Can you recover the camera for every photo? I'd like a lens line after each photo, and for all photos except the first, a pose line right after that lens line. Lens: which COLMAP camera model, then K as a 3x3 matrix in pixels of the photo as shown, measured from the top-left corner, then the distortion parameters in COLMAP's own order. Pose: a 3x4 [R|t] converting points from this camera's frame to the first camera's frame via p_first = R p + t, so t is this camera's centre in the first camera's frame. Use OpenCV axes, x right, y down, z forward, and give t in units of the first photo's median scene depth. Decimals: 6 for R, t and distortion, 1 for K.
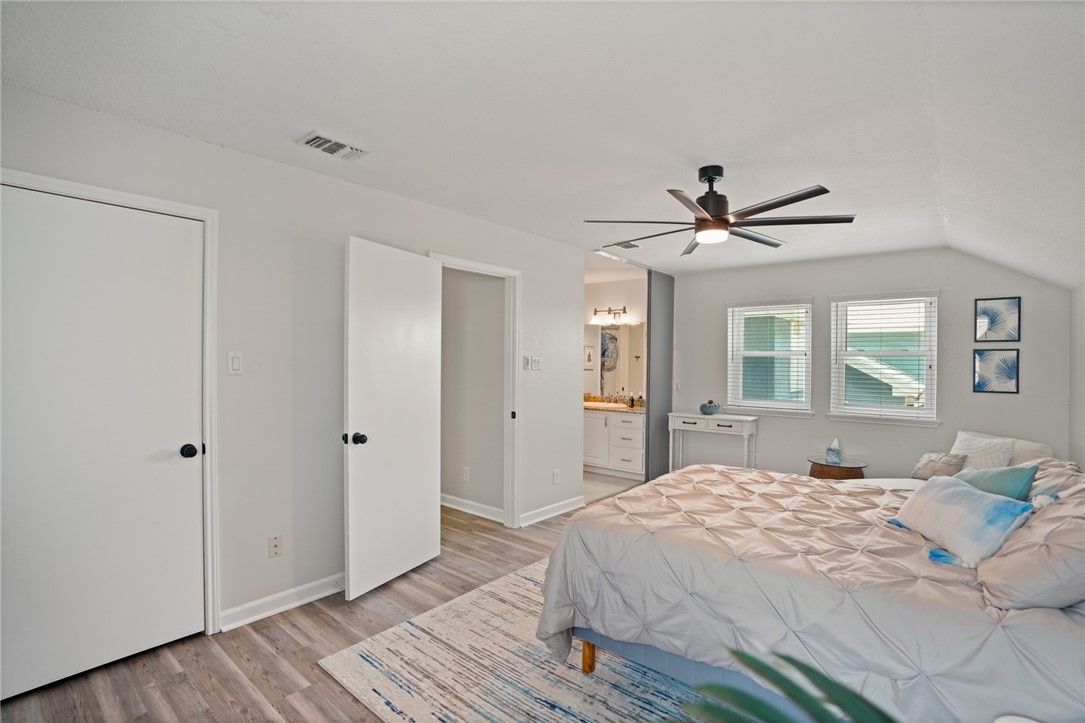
lens RADIAL K [[515.2, 0, 572.7], [0, 515.2, 363.8], [0, 0, 1]] dist [-0.001059, 0.000508]
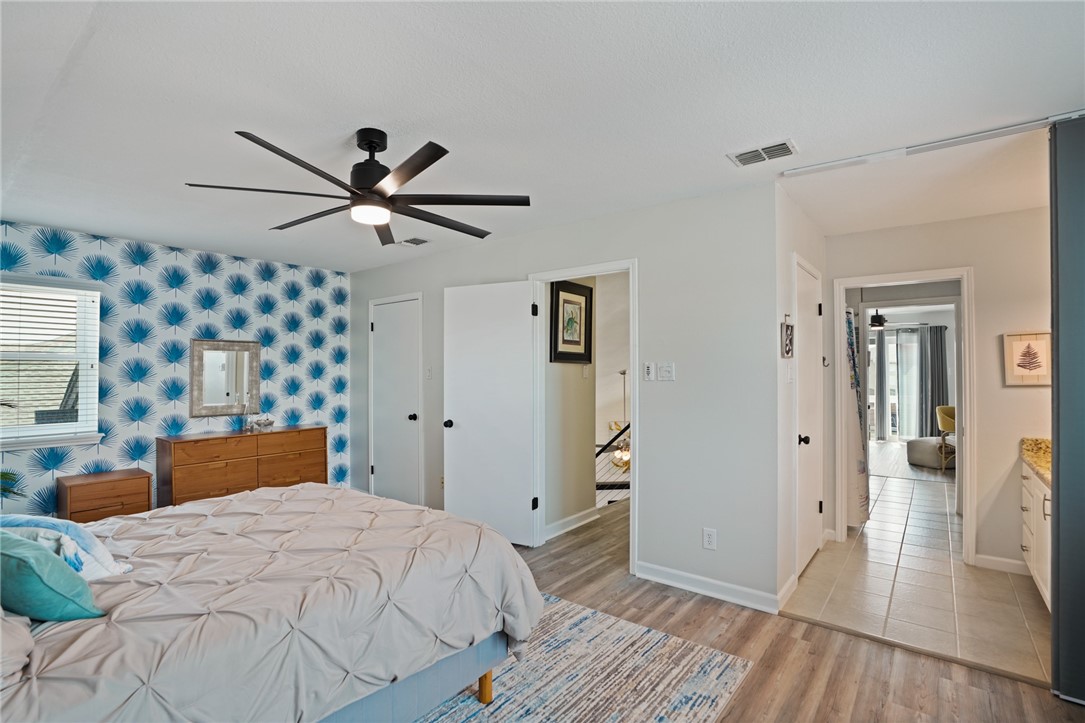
lens RADIAL K [[498.7, 0, 542.5], [0, 498.7, 361.5], [0, 0, 1]] dist [-0.010488, 0.000870]
pose [[0.027367, -0.027488, -0.999247, 0.779369], [-0.004582, 0.999608, -0.027624, 0.004715], [0.999615, 0.005335, 0.027231, 0.944882]]
